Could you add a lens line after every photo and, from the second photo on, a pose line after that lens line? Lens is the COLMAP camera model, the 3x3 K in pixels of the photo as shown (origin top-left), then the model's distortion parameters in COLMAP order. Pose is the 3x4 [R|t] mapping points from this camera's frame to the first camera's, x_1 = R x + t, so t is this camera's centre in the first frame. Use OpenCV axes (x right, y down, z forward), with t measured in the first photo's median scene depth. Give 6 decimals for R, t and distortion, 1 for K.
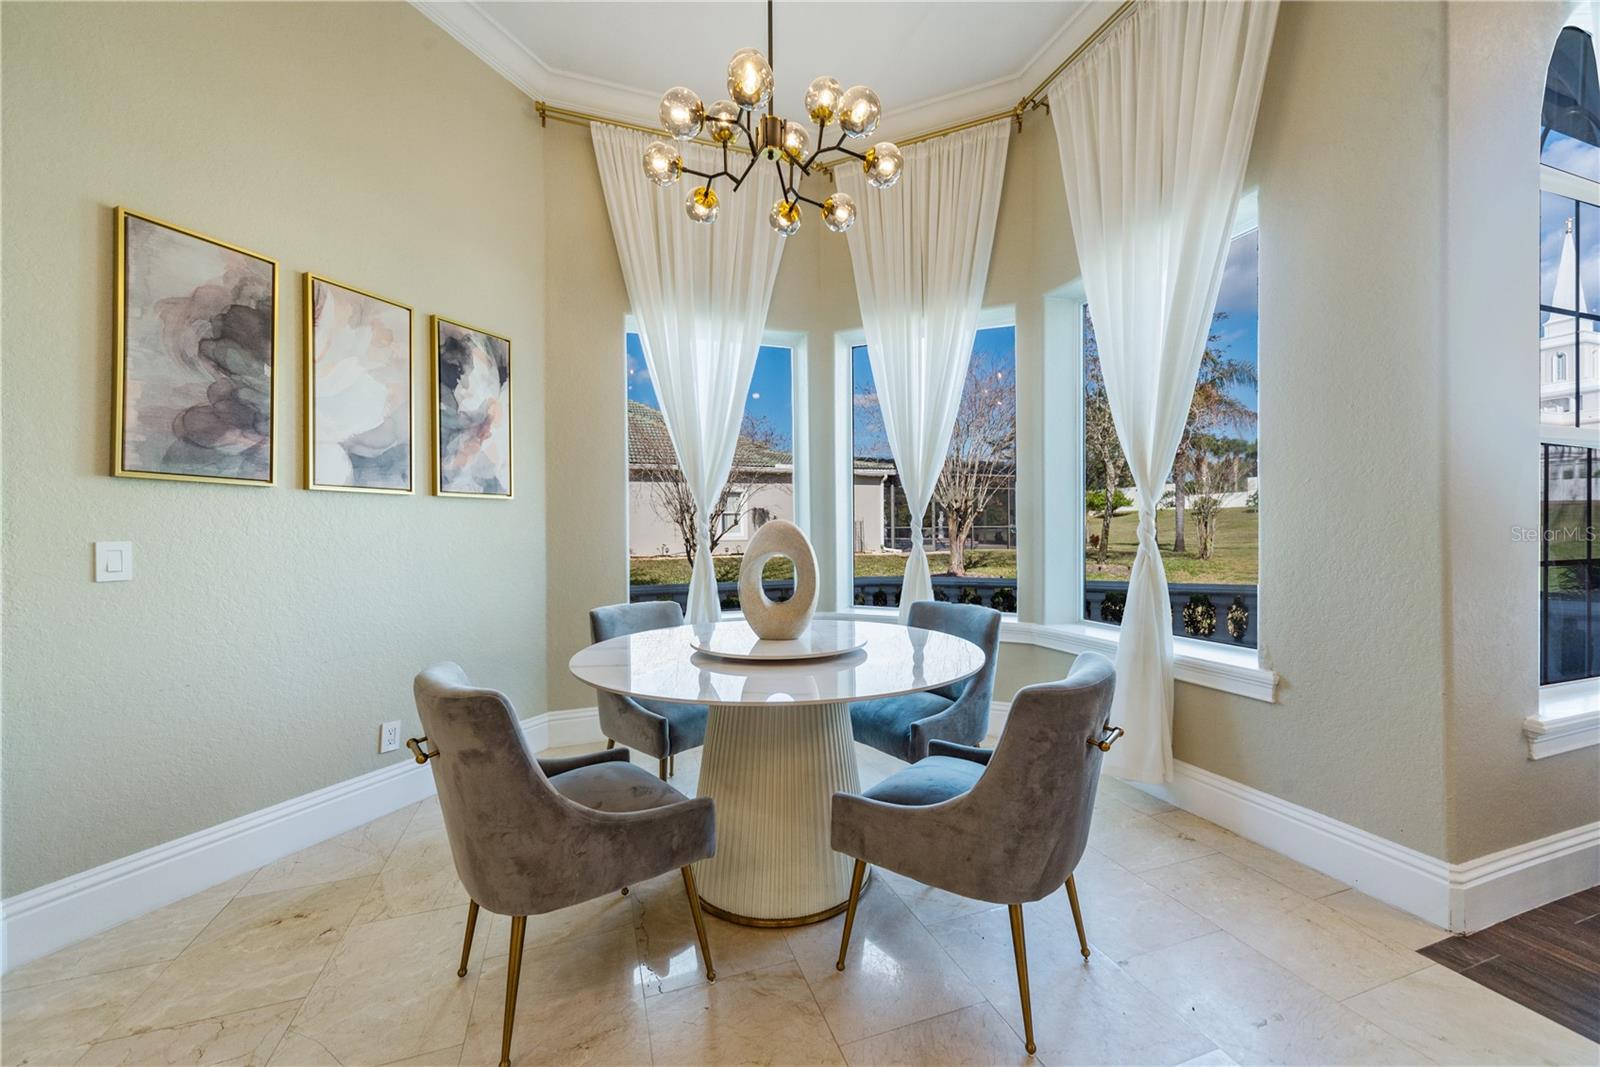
lens RADIAL K [[632.4, 0, 804.5], [0, 632.4, 532.3], [0, 0, 1]] dist [0.000748, 0.000019]
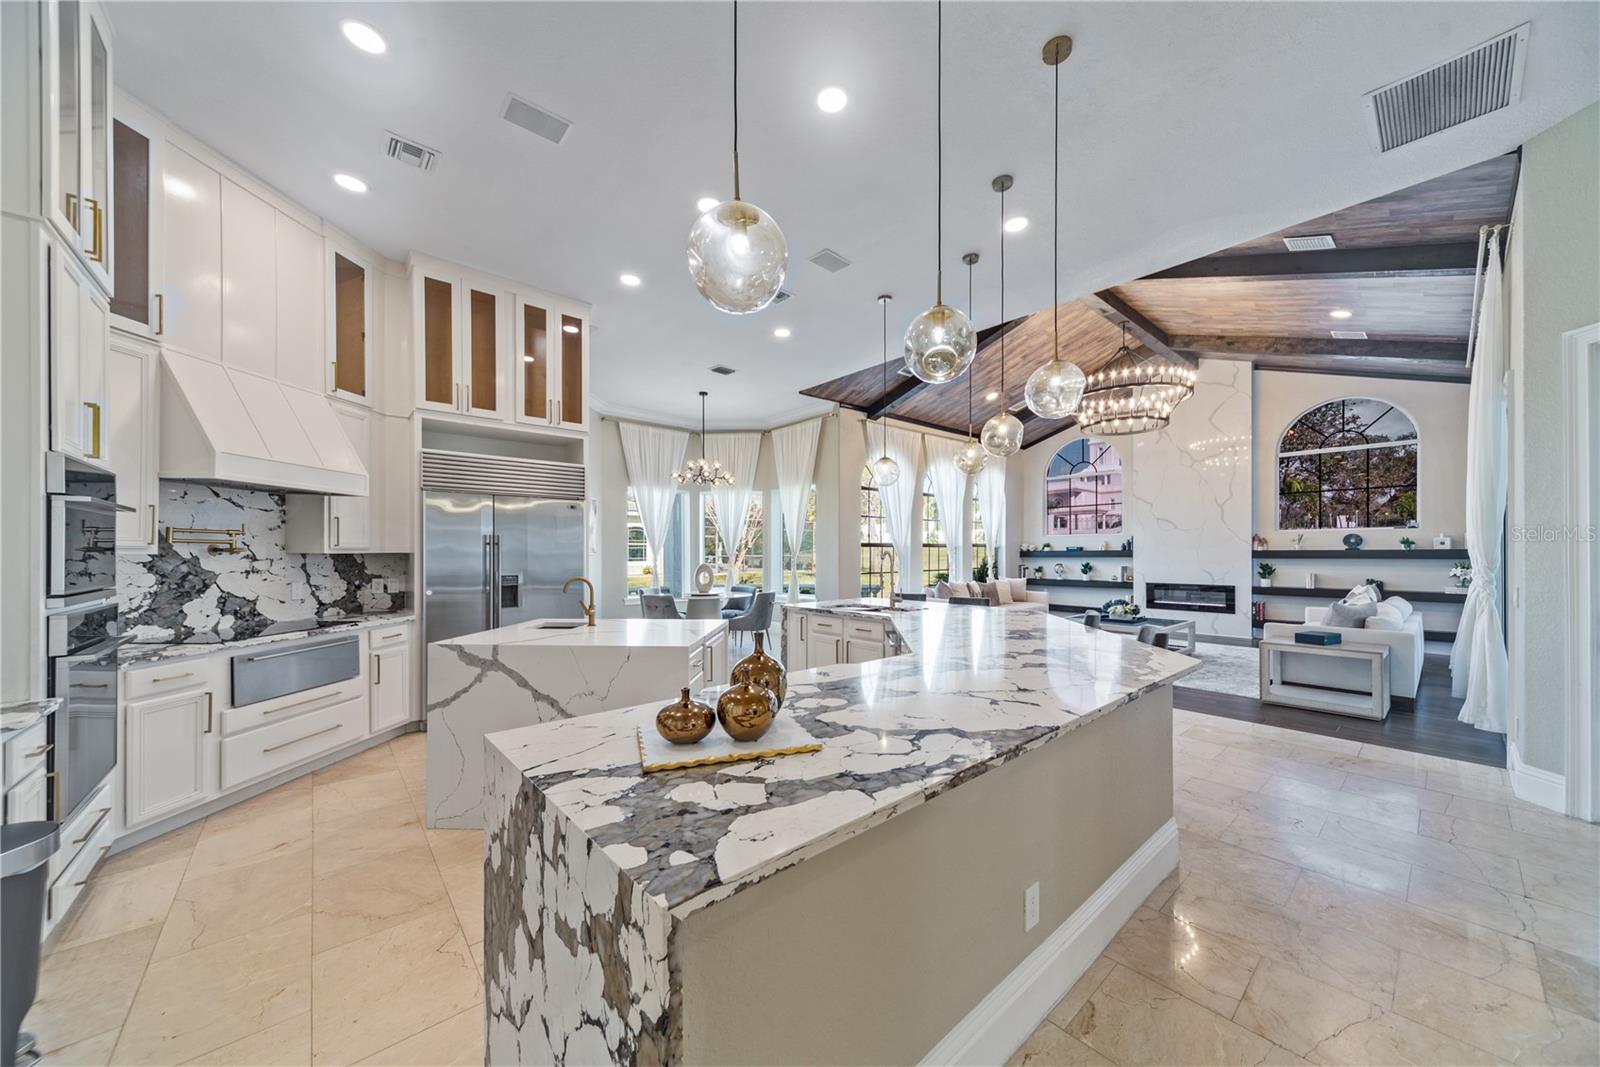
lens RADIAL K [[556.0, 0, 804.3], [0, 556.0, 552.0], [0, 0, 1]] dist [0.010808, 0.000060]
pose [[0.931895, 0.007590, 0.362649, -0.546029], [-0.003928, 0.999934, -0.010834, -0.039132], [-0.362708, 0.008671, 0.931863, -1.910360]]
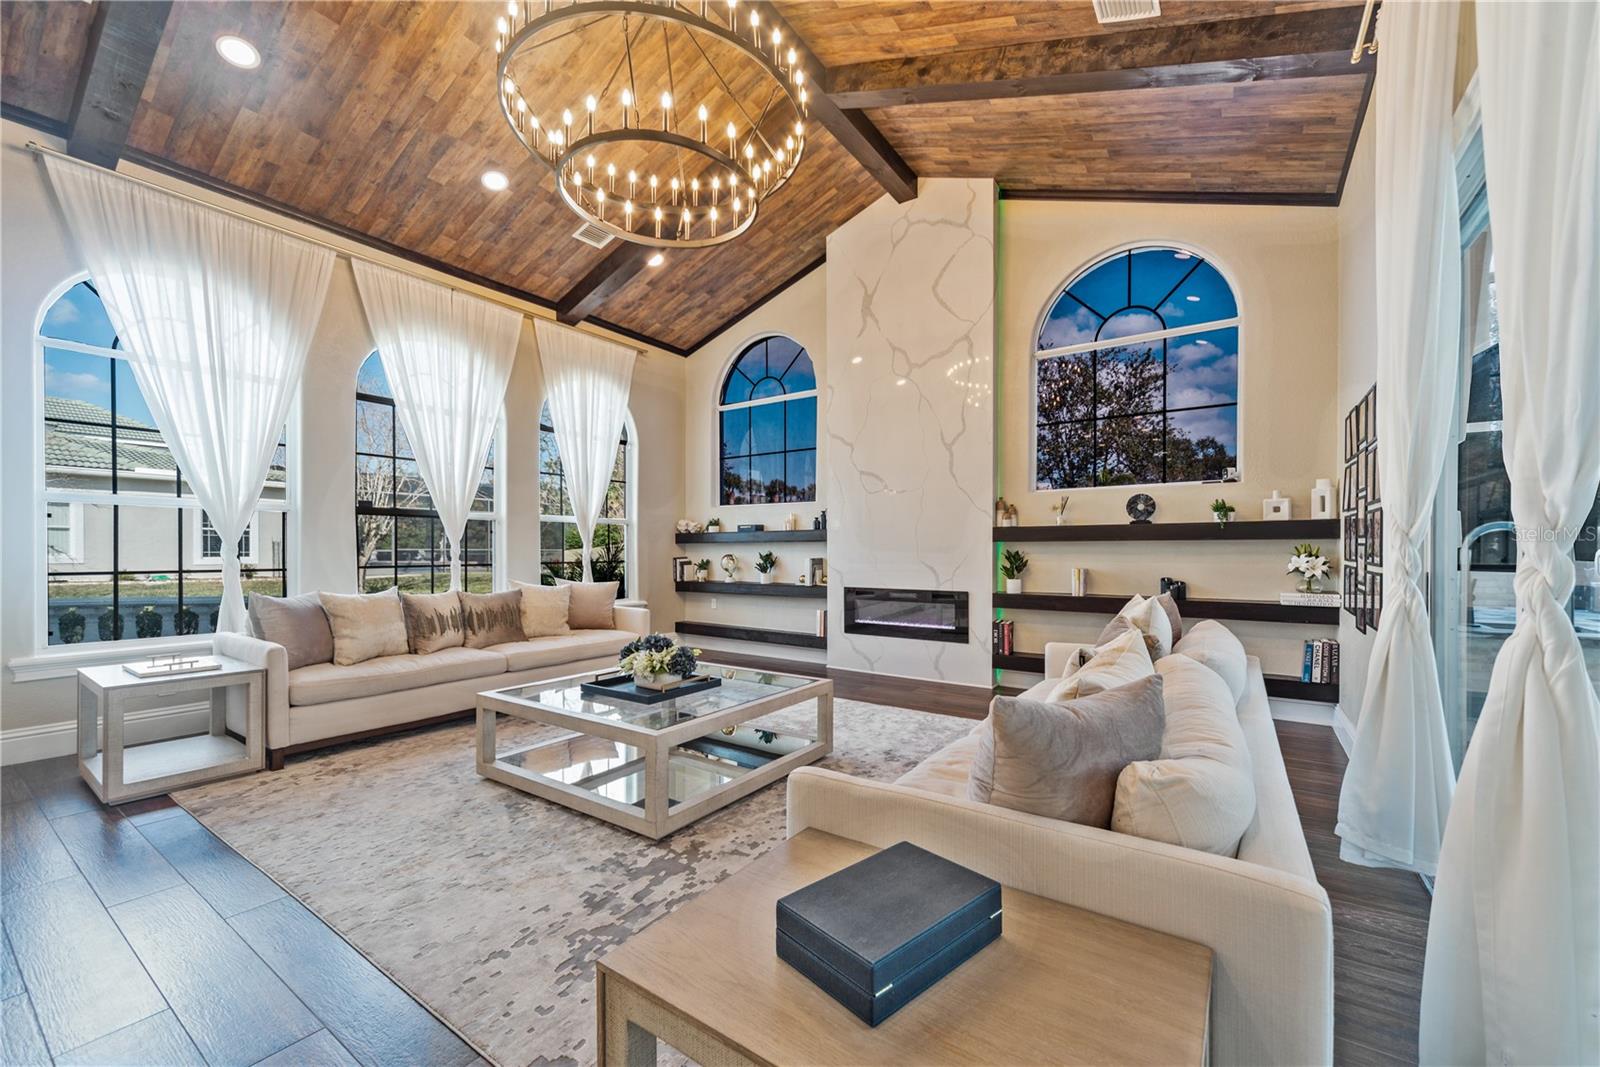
lens RADIAL K [[641.2, 0, 789.1], [0, 641.2, 555.7], [0, 0, 1]] dist [0.001413, 0.000037]
pose [[0.815493, 0.004590, 0.578749, 1.208982], [-0.004570, 0.999988, -0.001491, 0.000109], [-0.578749, -0.001429, 0.815504, -1.167643]]
